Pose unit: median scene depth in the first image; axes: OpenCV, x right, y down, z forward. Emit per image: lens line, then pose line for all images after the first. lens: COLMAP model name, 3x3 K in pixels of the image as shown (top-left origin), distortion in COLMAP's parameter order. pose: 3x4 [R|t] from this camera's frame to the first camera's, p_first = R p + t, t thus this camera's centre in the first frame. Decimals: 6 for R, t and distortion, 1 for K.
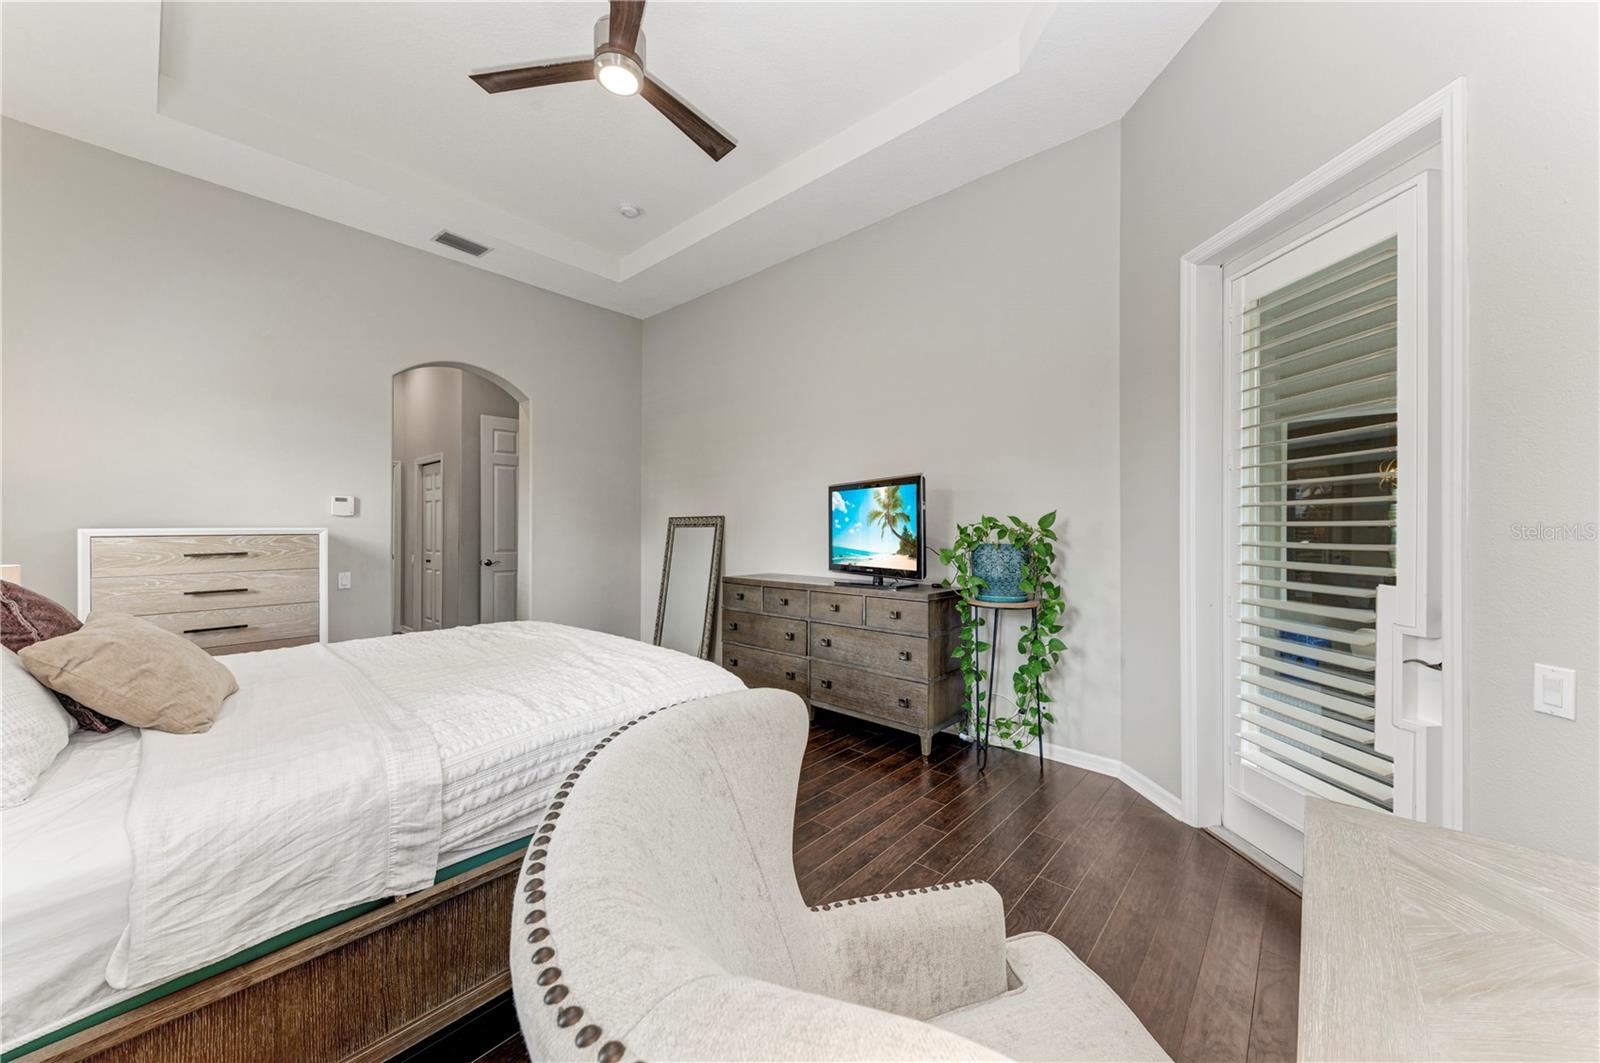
lens RADIAL K [[591.1, 0, 803.0], [0, 591.1, 531.8], [0, 0, 1]] dist [0.022922, -0.005911]
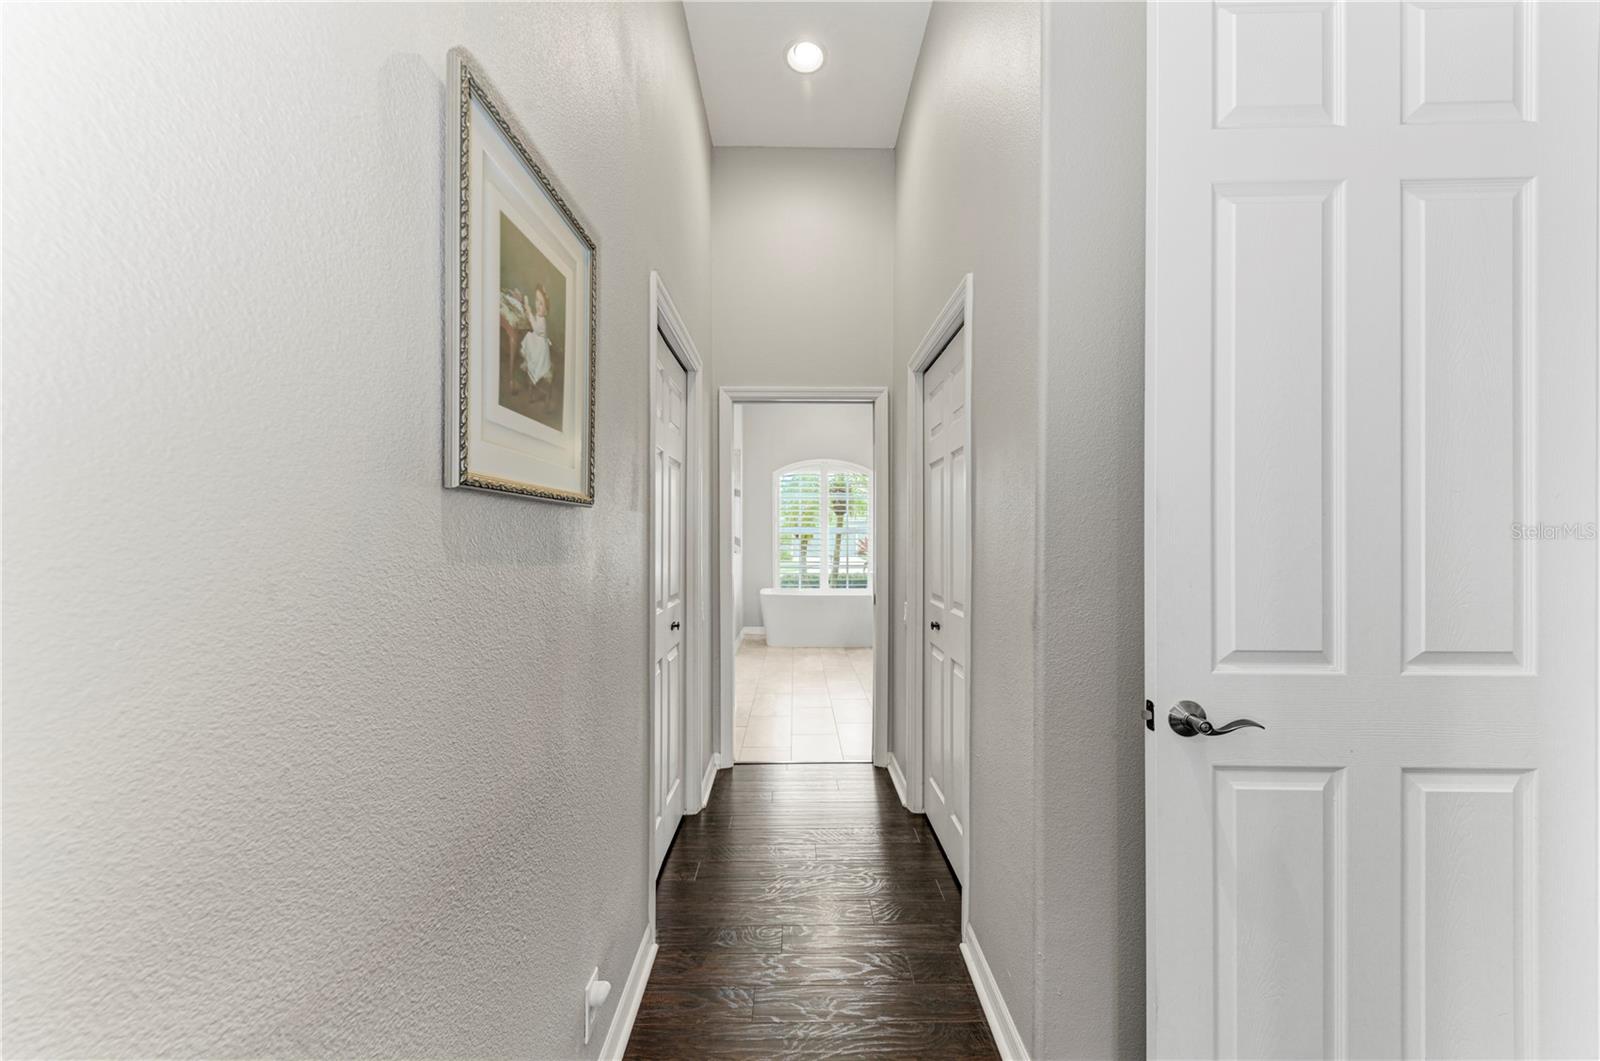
lens RADIAL K [[561.3, 0, 801.4], [0, 561.3, 532.5], [0, 0, 1]] dist [0.015618, -0.005156]
pose [[0.668901, -0.006182, -0.743326, -0.680999], [-0.004821, 0.999908, -0.012654, -0.005072], [0.743336, 0.012047, 0.668810, 1.126311]]
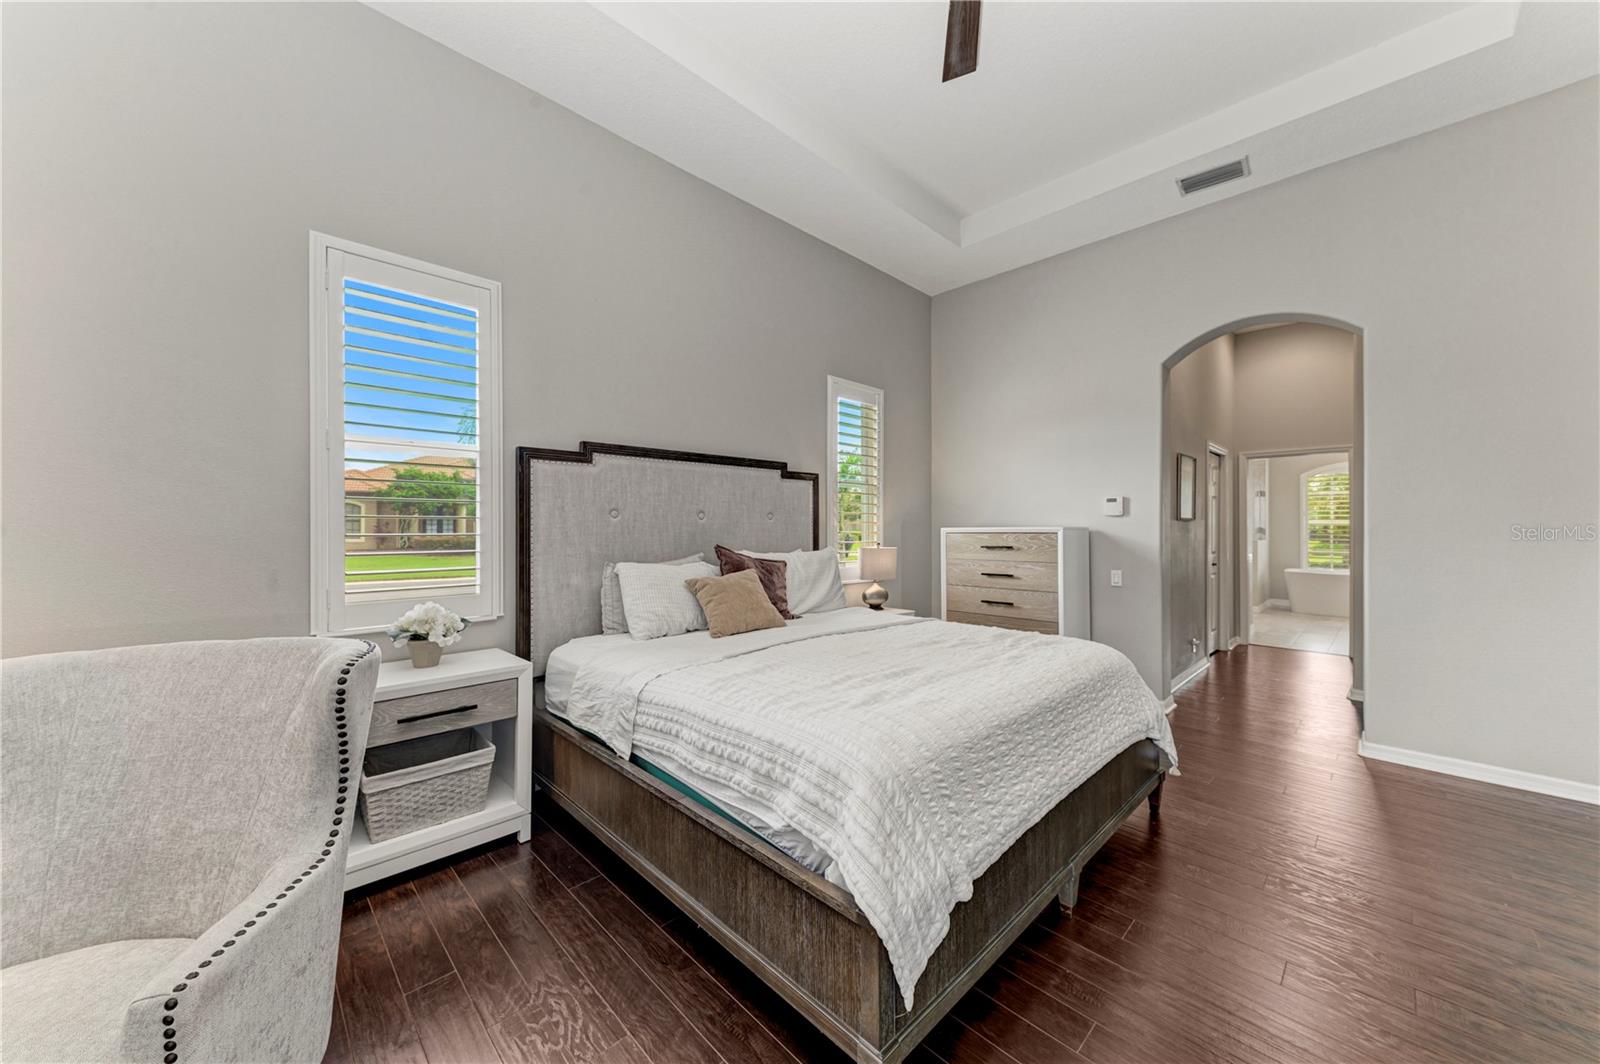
lens RADIAL K [[561.3, 0, 801.4], [0, 561.3, 534.0], [0, 0, 1]] dist [0.015618, -0.005156]
pose [[-0.091646, 0.006872, -0.995768, 0.266981], [-0.002458, 0.999972, 0.007128, 0.000026], [0.995789, 0.003101, -0.091627, 0.541691]]
